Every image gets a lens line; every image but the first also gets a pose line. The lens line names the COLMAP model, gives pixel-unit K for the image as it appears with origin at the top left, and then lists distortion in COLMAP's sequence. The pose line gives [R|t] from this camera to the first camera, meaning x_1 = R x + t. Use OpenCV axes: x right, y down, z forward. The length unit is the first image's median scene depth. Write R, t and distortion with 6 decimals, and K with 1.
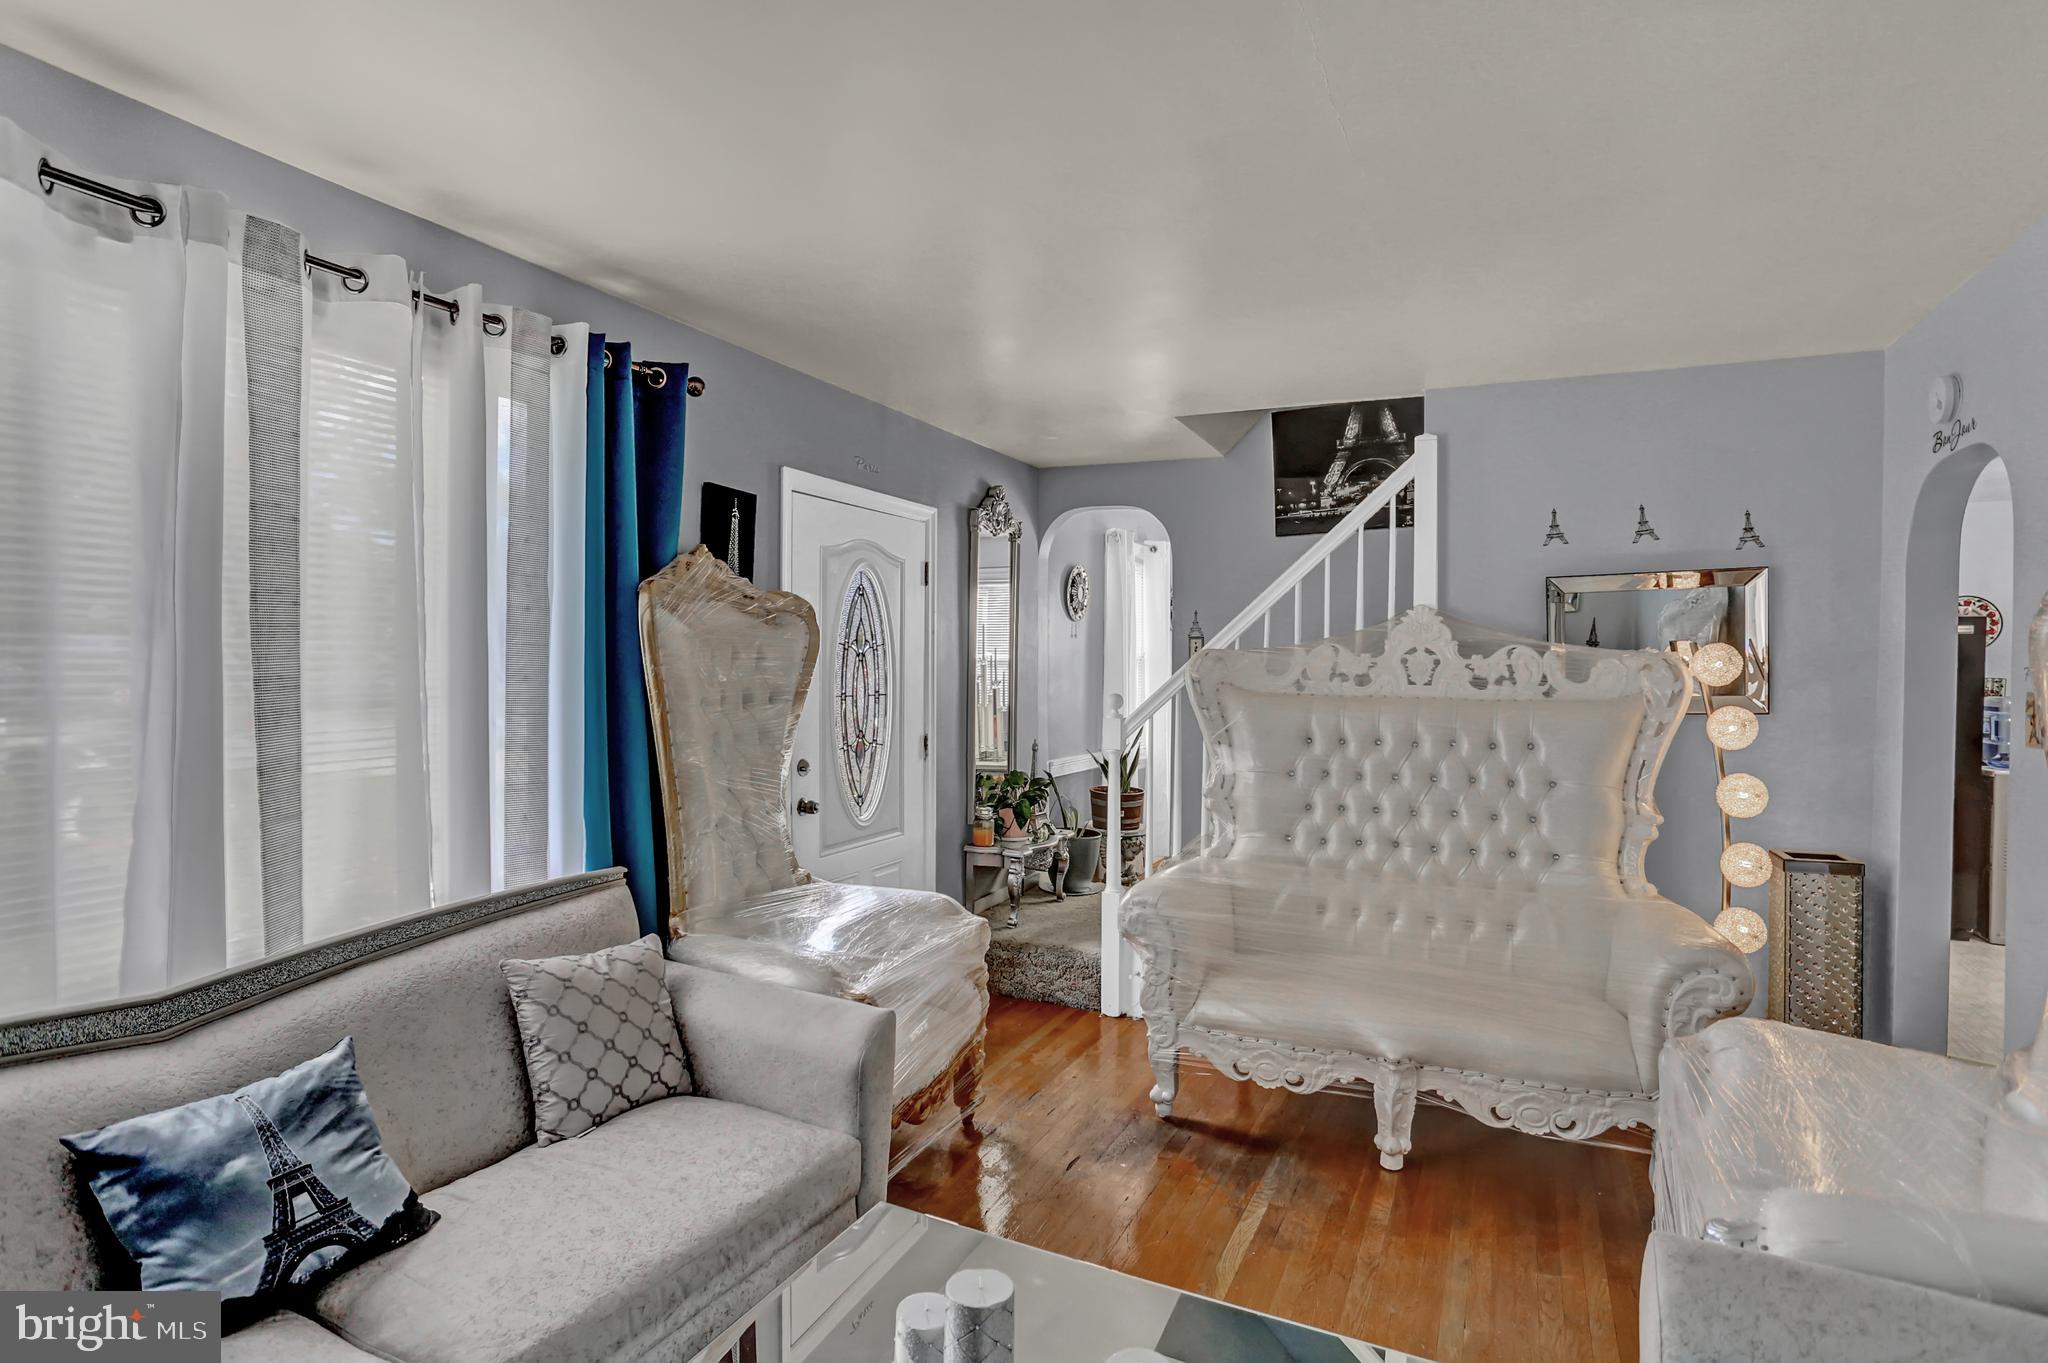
lens RADIAL K [[1052.8, 0, 1016.4], [0, 1052.8, 660.7], [0, 0, 1]] dist [-0.062875, 0.028451]
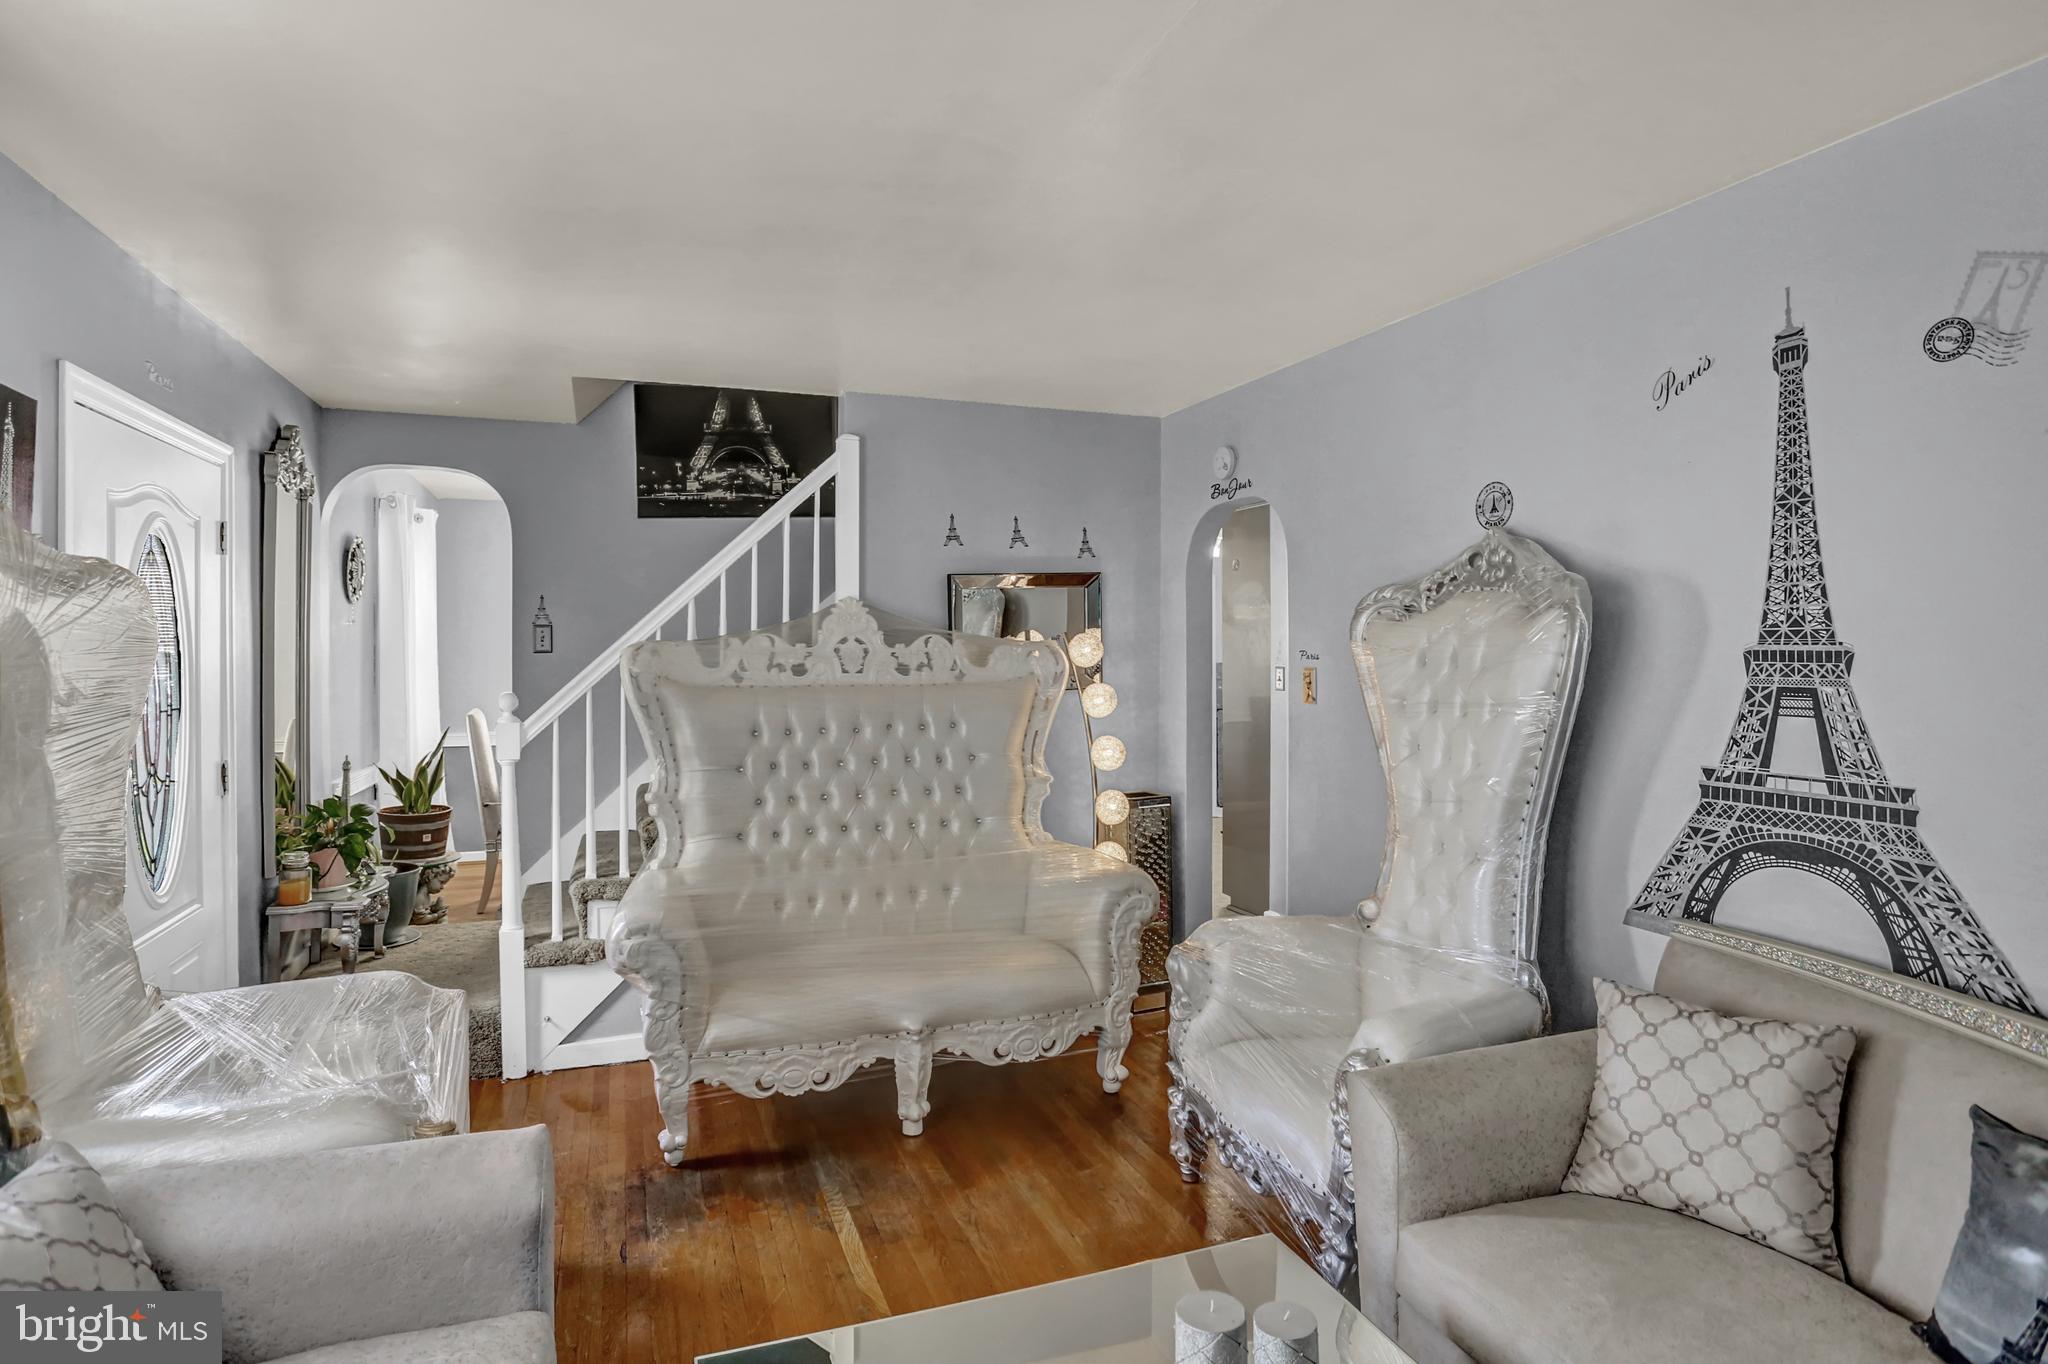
lens RADIAL K [[1071.6, 0, 1022.7], [0, 1071.6, 632.3], [0, 0, 1]] dist [-0.067903, 0.026477]
pose [[0.685103, -0.002464, 0.728442, -0.283634], [0.011344, 0.999909, -0.007287, -0.008047], [-0.728358, 0.013256, 0.685069, 0.146133]]
